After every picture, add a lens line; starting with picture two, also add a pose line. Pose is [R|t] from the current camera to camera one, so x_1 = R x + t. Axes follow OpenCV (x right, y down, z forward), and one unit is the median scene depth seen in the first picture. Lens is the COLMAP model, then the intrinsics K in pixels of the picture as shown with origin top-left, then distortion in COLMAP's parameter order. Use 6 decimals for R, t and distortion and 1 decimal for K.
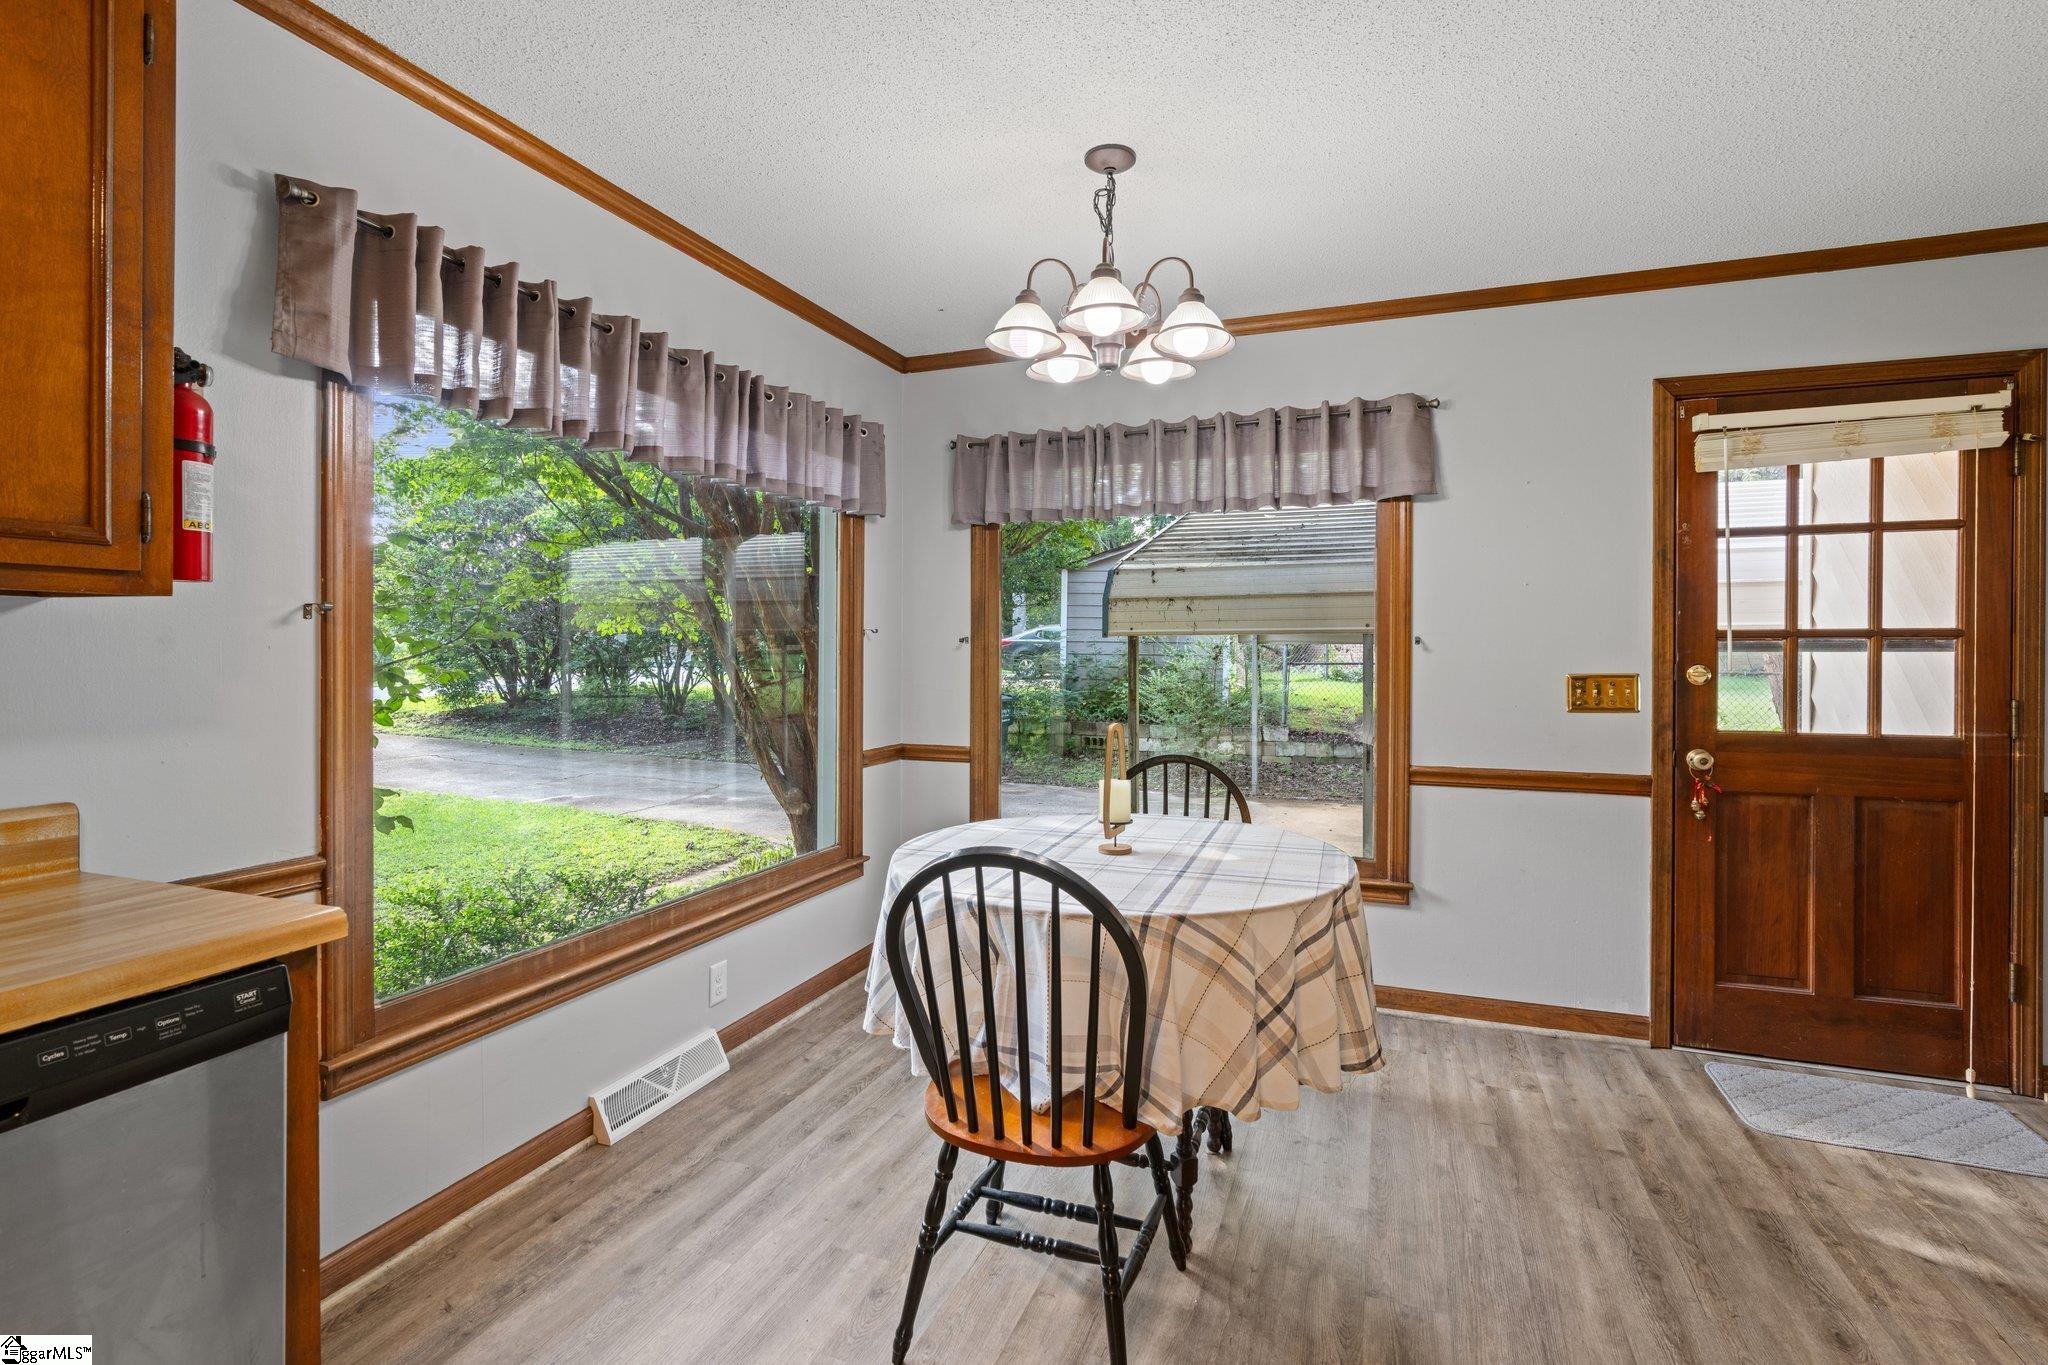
lens RADIAL K [[942.9, 0, 1033.7], [0, 942.9, 656.2], [0, 0, 1]] dist [-0.000533, -0.000387]
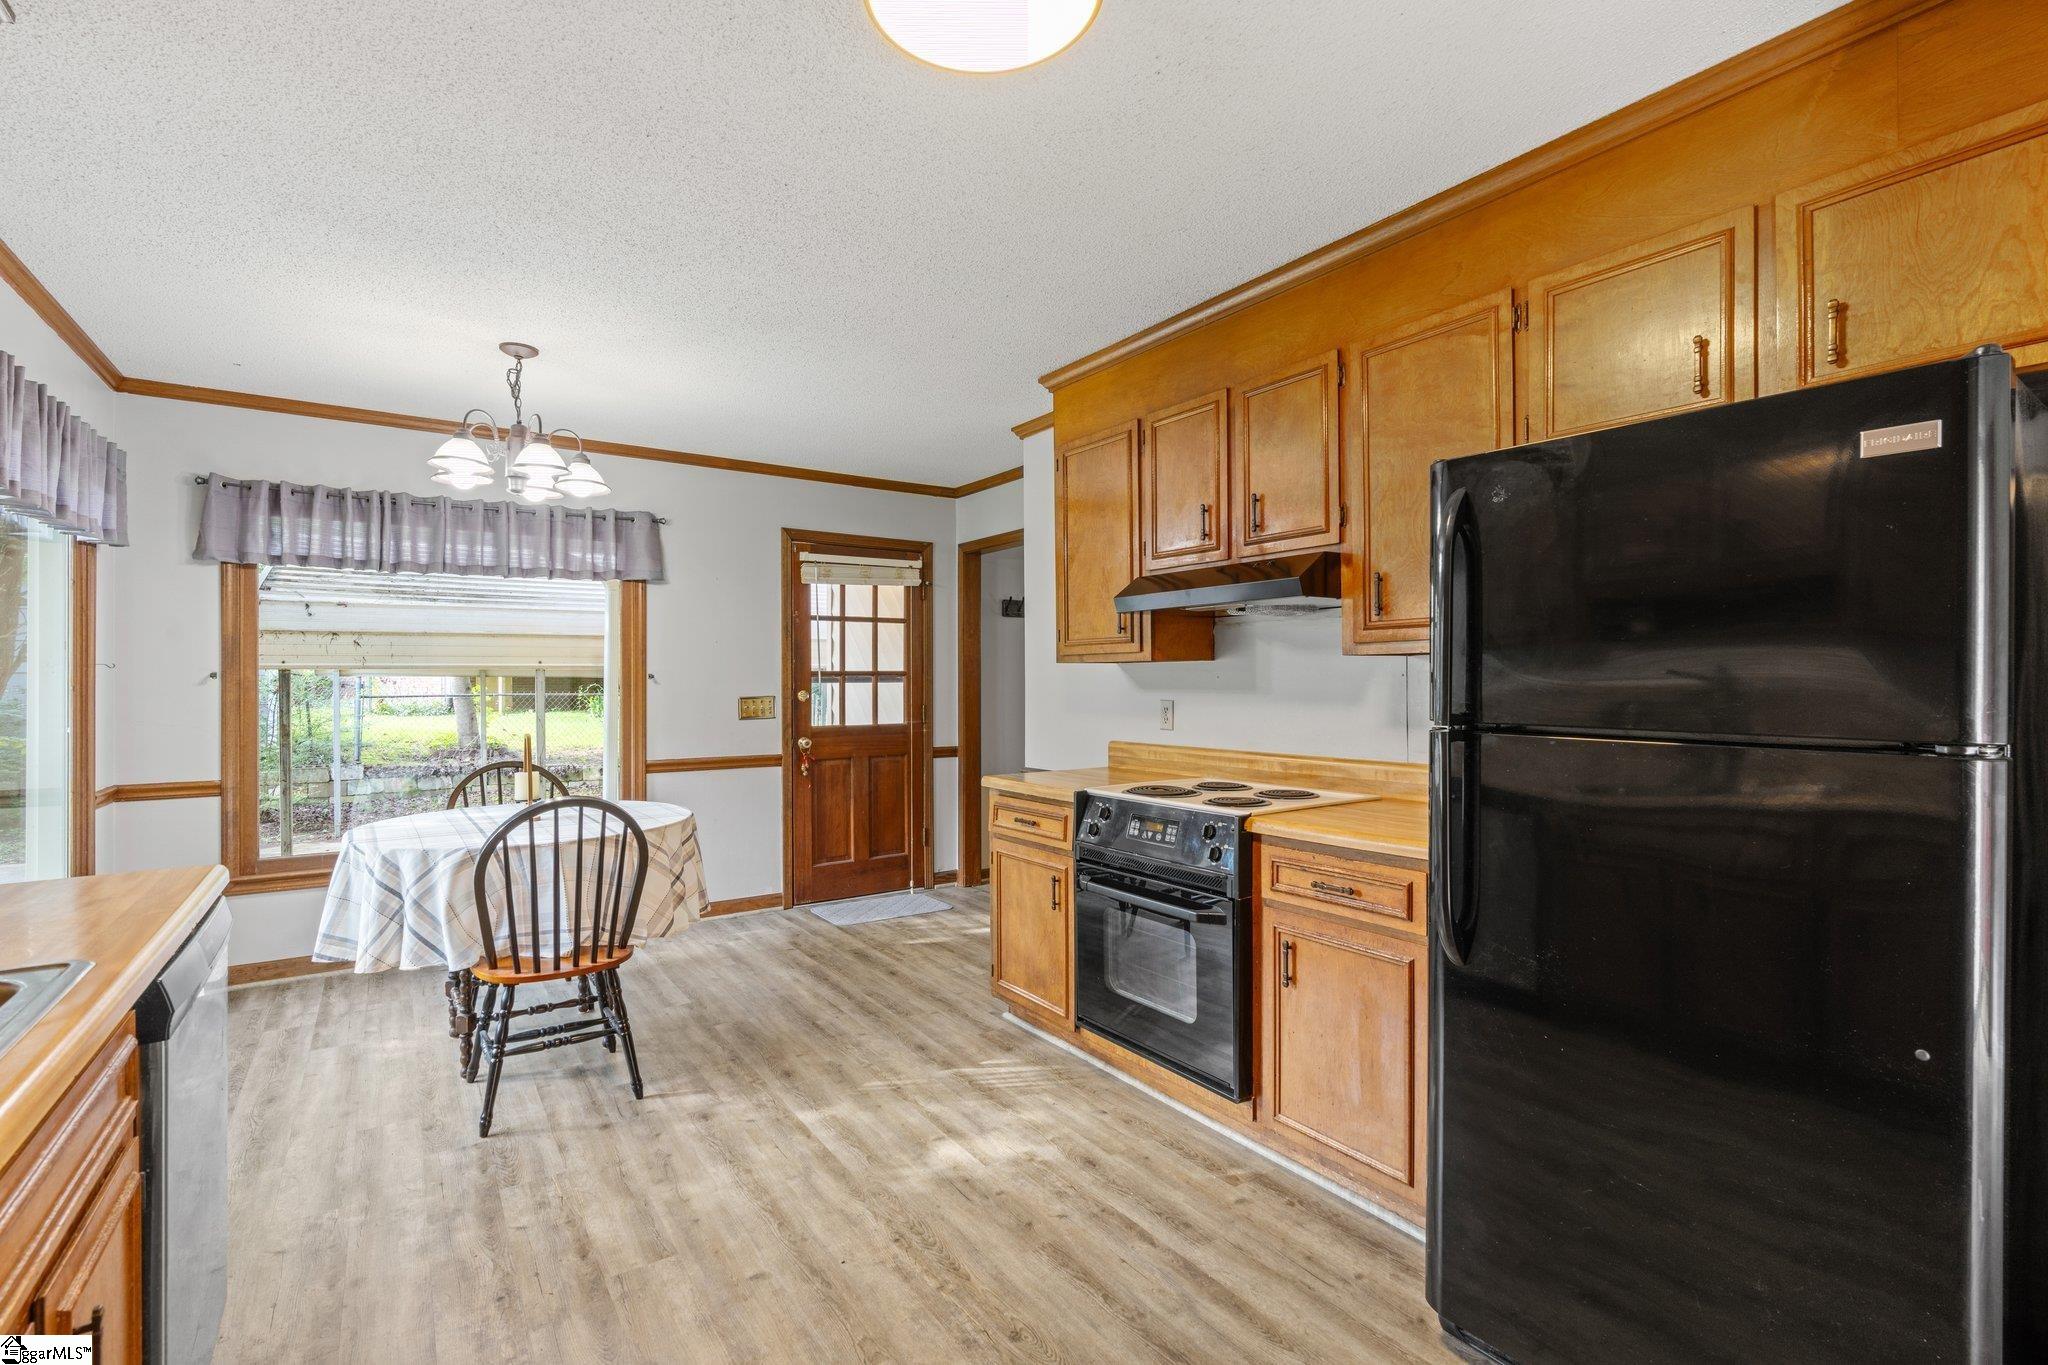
lens RADIAL K [[922.0, 0, 1034.9], [0, 922.0, 674.0], [0, 0, 1]] dist [-0.001131, -0.000498]
pose [[0.564713, 0.002421, 0.825284, -0.502961], [0.008831, 0.999921, -0.008976, -0.002538], [-0.825240, 0.012357, 0.564647, -0.361782]]
